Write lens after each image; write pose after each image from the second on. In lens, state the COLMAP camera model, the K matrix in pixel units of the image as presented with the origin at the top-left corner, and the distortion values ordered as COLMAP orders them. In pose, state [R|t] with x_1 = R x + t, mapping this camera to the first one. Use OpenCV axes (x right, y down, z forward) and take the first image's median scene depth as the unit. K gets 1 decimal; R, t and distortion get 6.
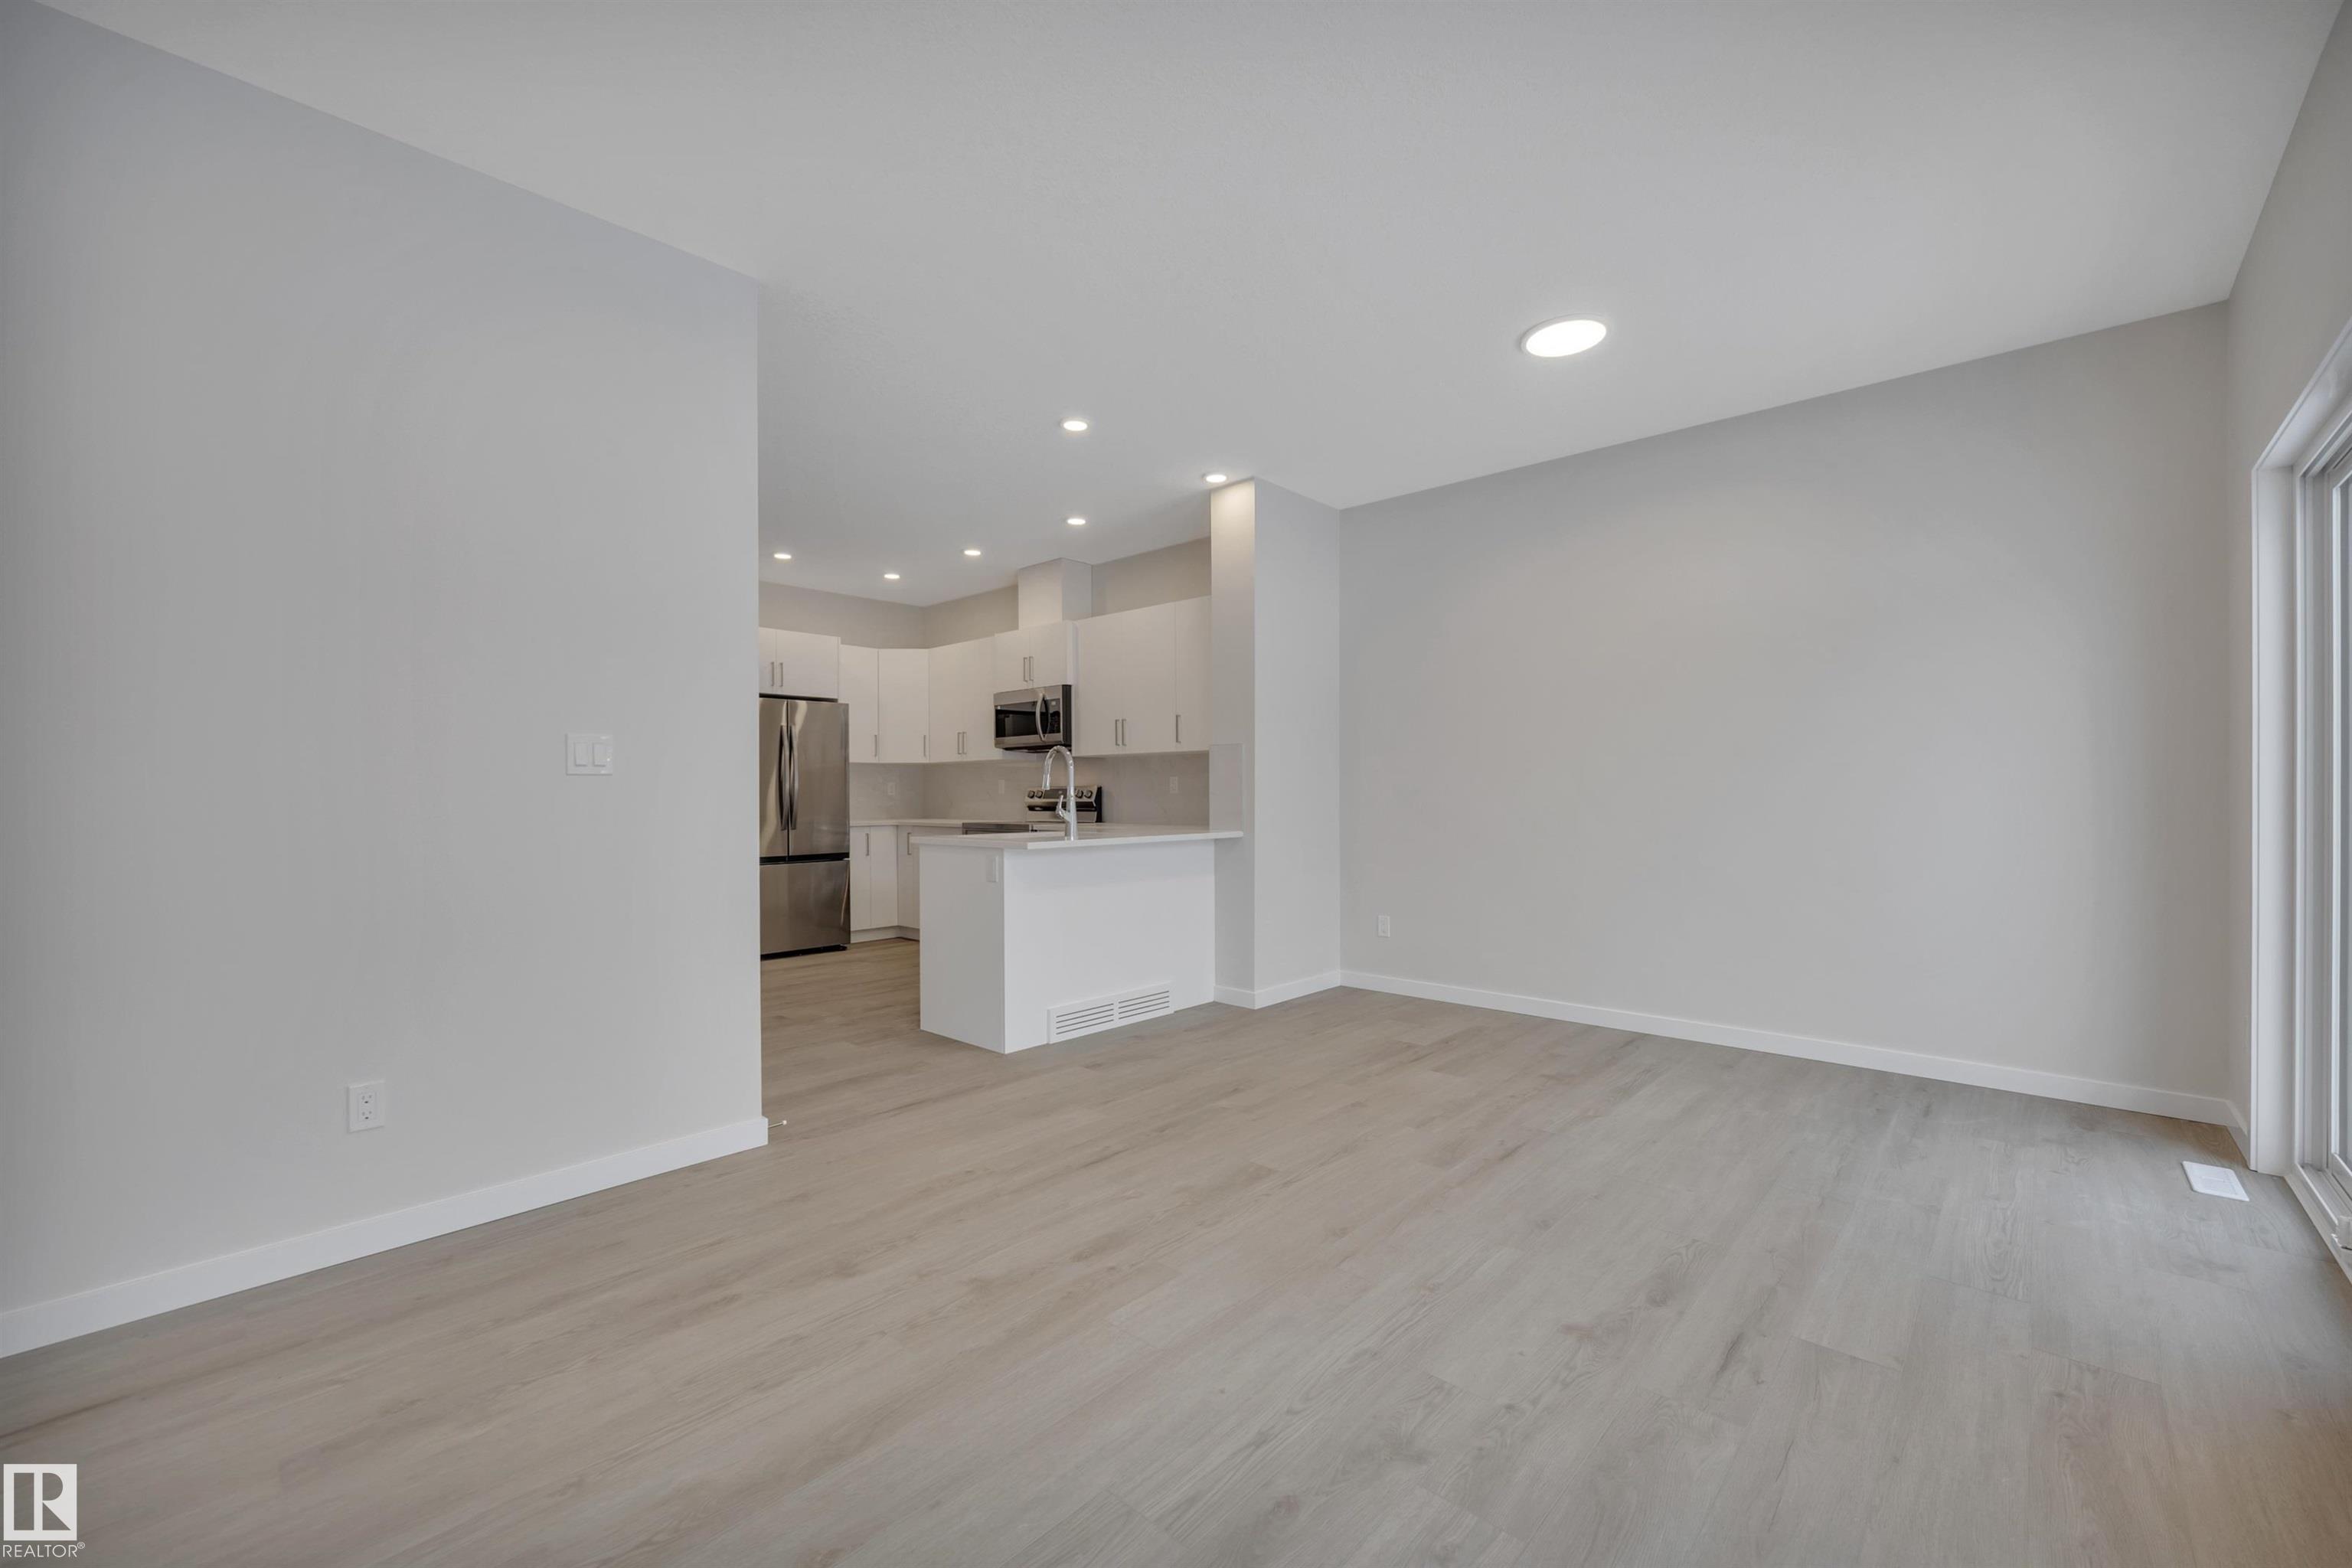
lens RADIAL K [[957.2, 0, 1195.0], [0, 957.2, 791.9], [0, 0, 1]] dist [0.004547, 0.000912]
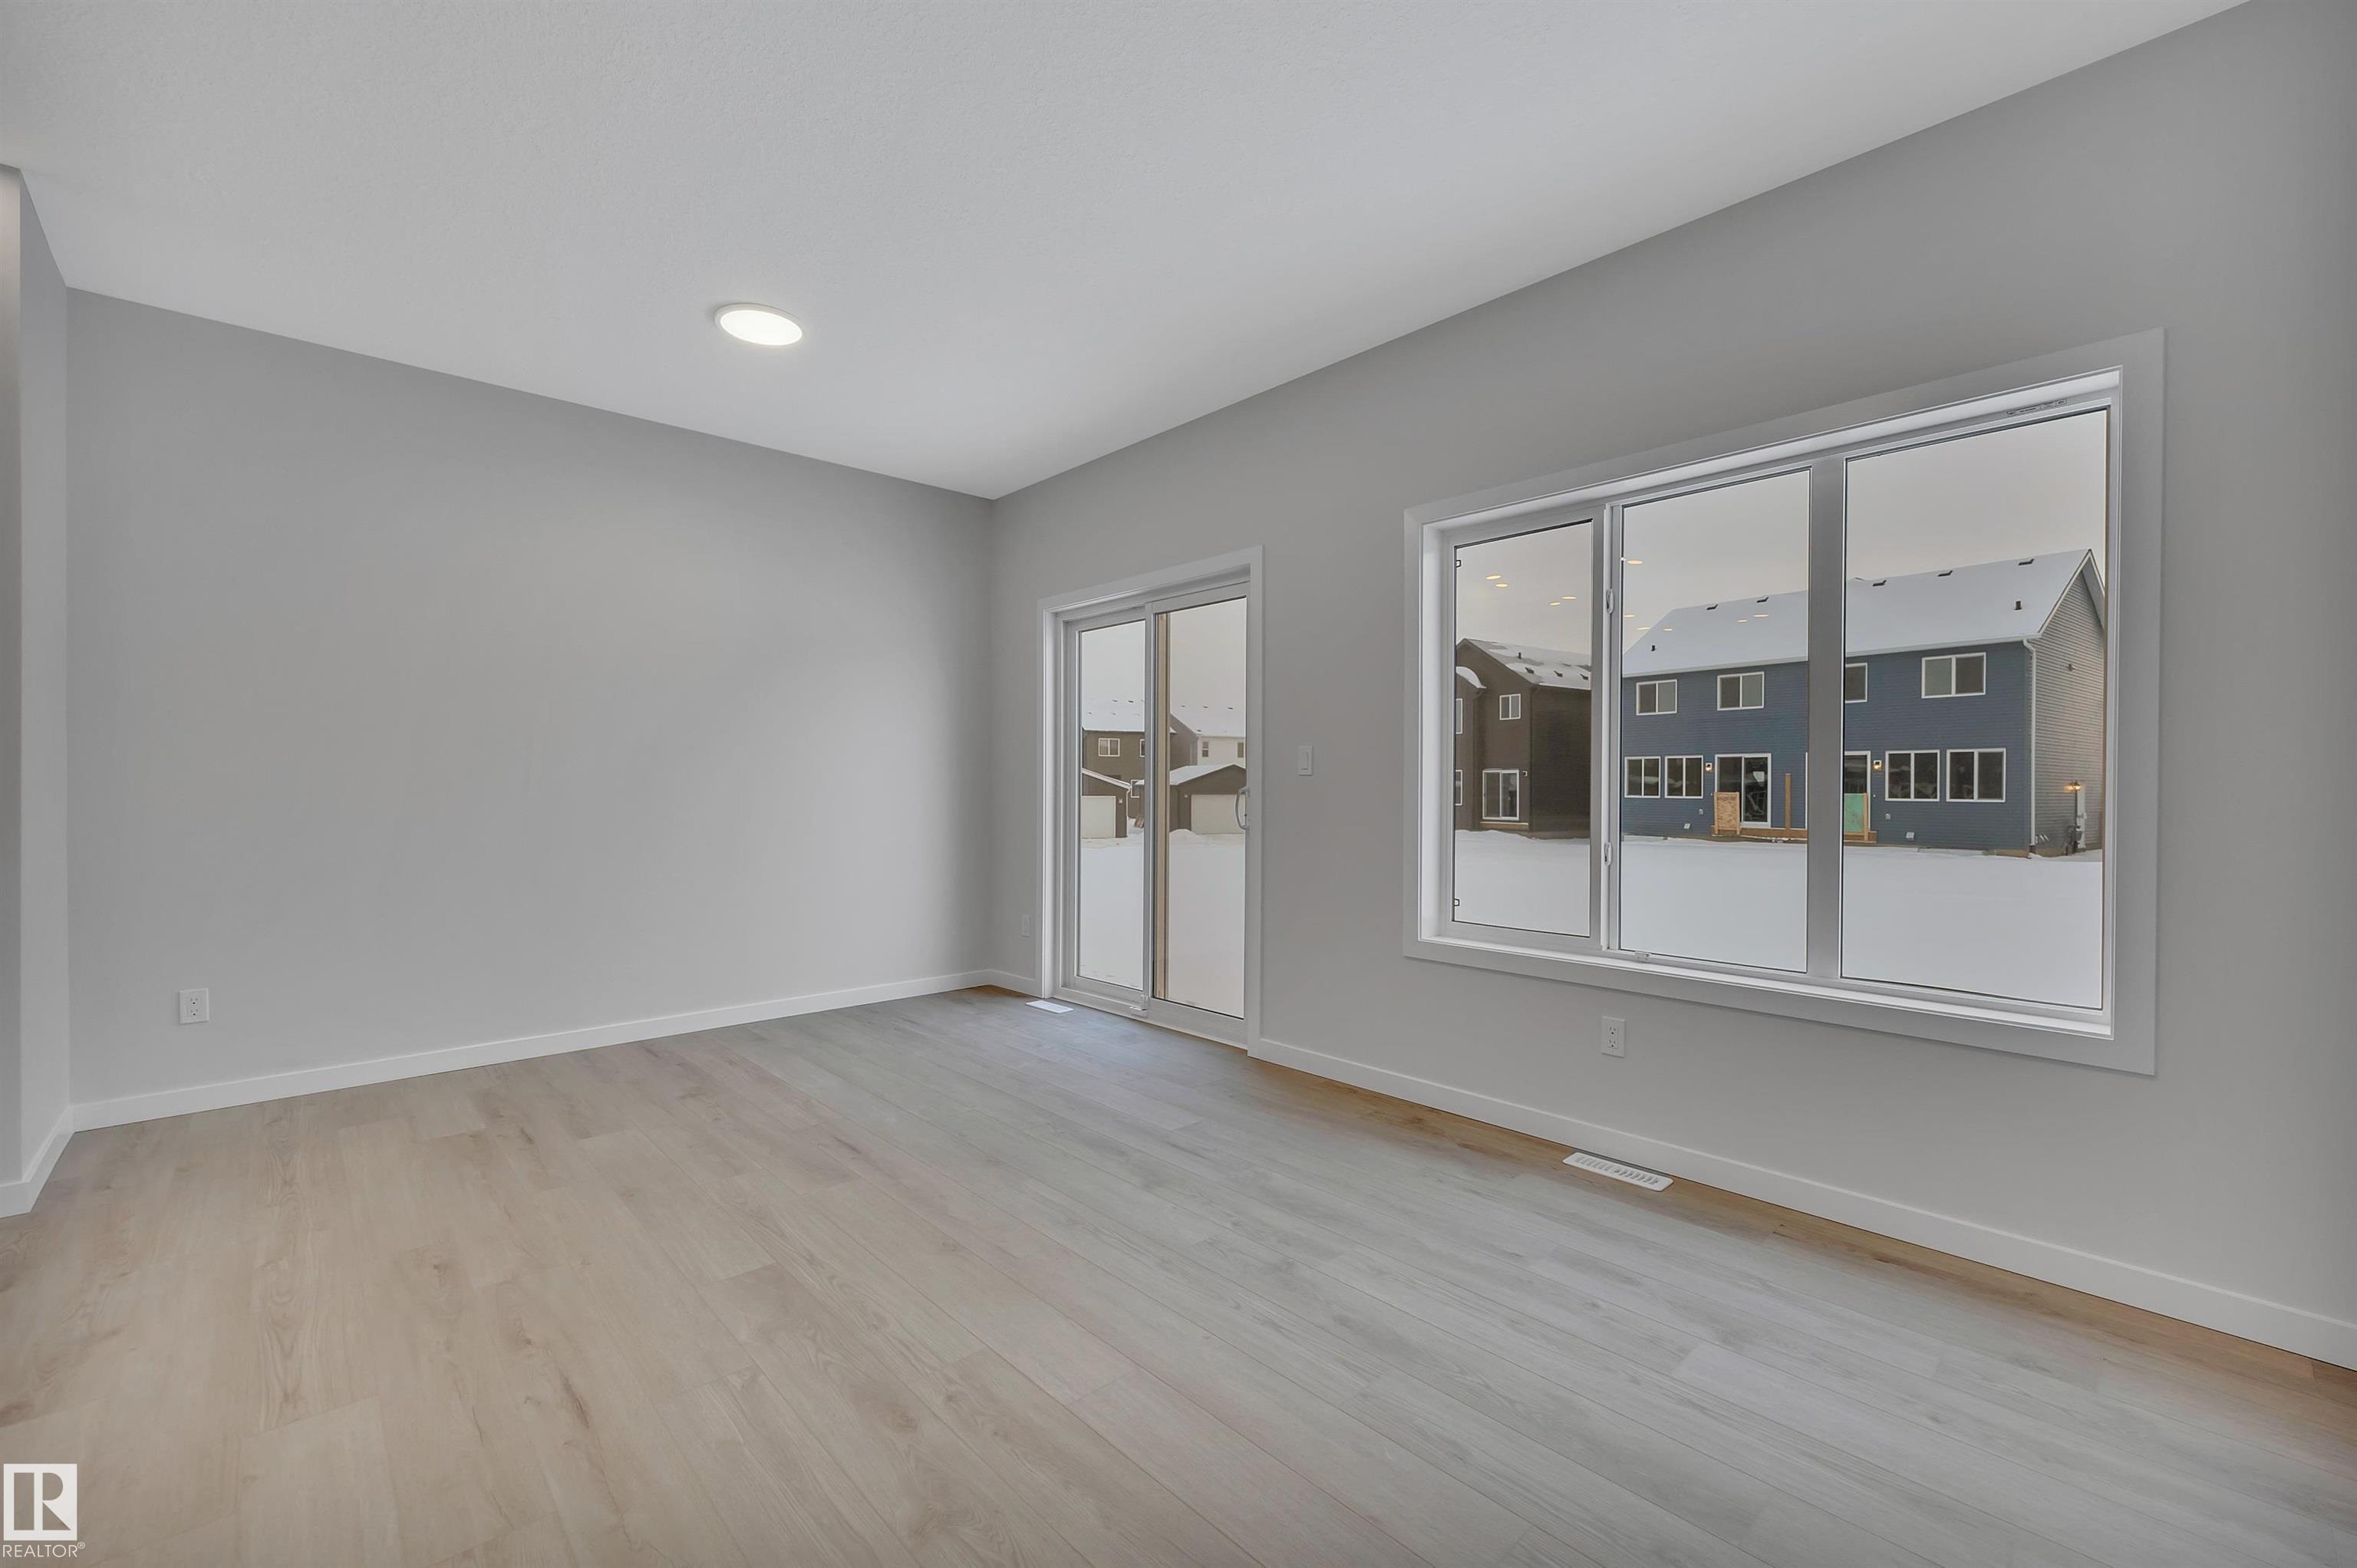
lens RADIAL K [[959.2, 0, 1180.1], [0, 959.2, 784.2], [0, 0, 1]] dist [0.004547, 0.000912]
pose [[0.089165, 0.006373, 0.995996, -0.823845], [-0.004403, 0.999972, -0.006005, 0.001636], [-0.996007, -0.003850, 0.089191, 0.722109]]
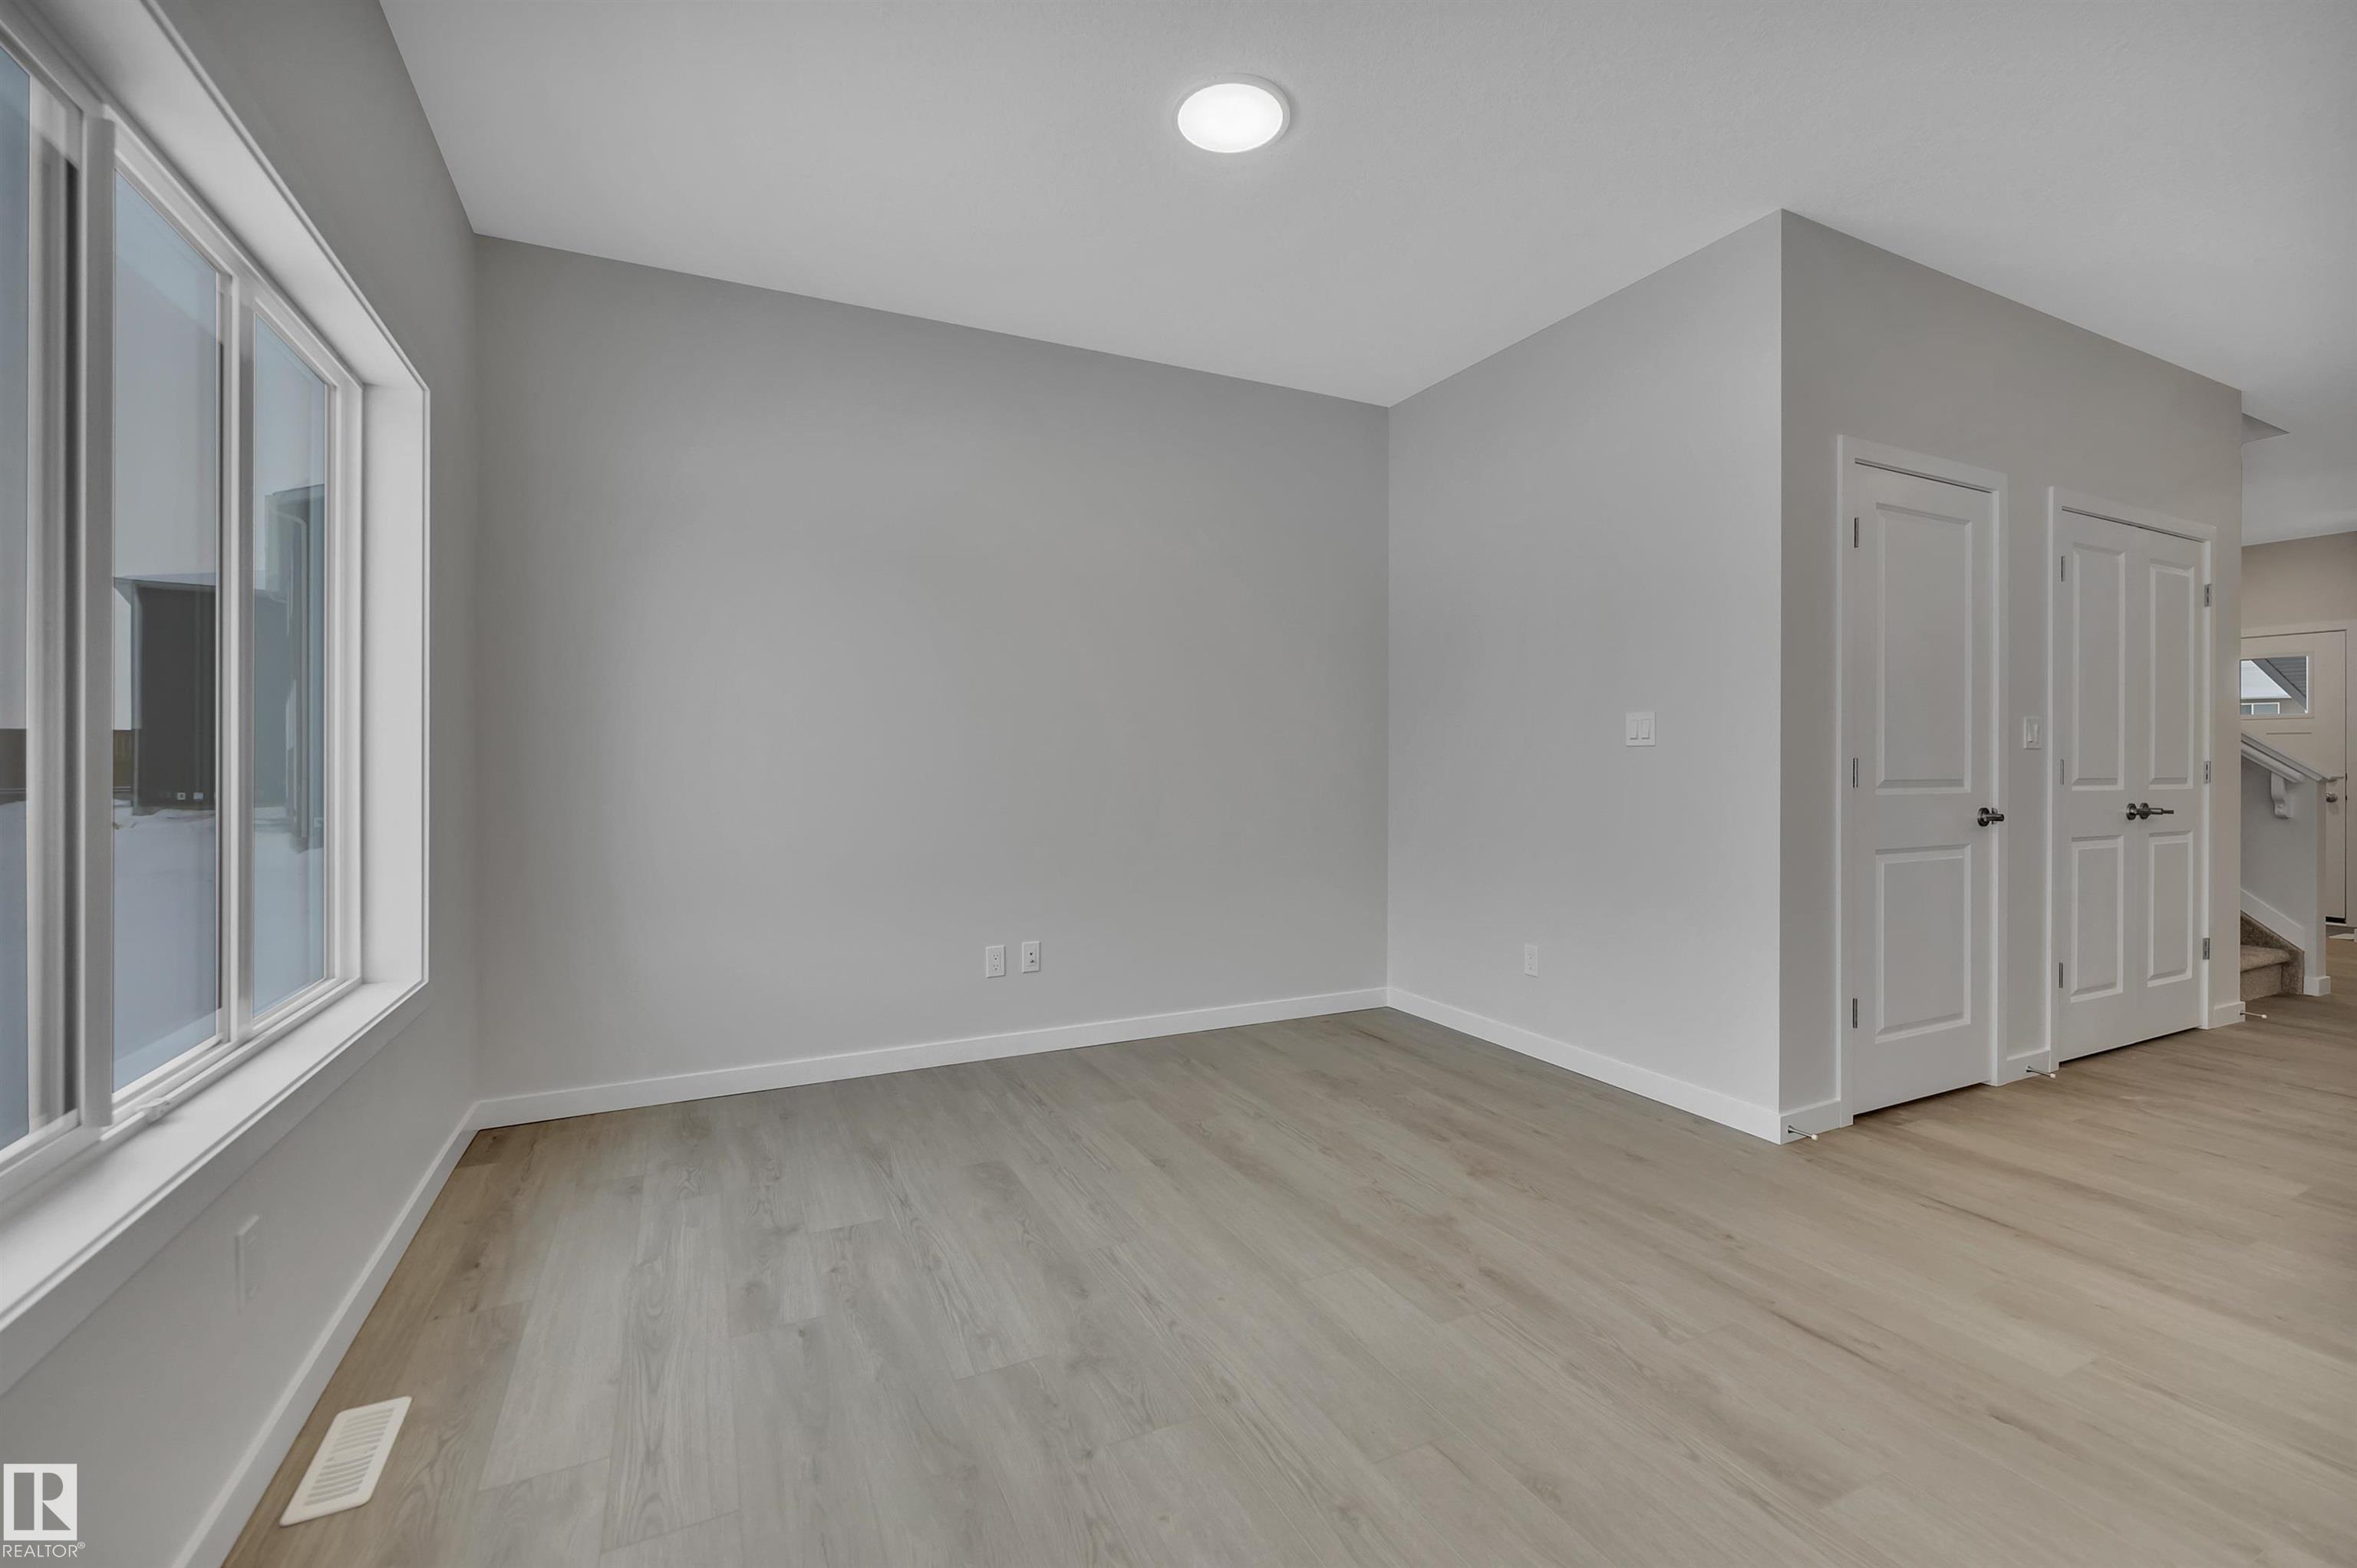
lens RADIAL K [[1001.6, 0, 1154.8], [0, 1001.6, 770.0], [0, 0, 1]] dist [0.008535, -0.000172]
pose [[-0.396391, 0.012766, -0.917993, 0.872345], [0.001031, 0.999909, 0.013459, -0.007610], [0.918081, 0.004388, -0.396368, 1.075006]]
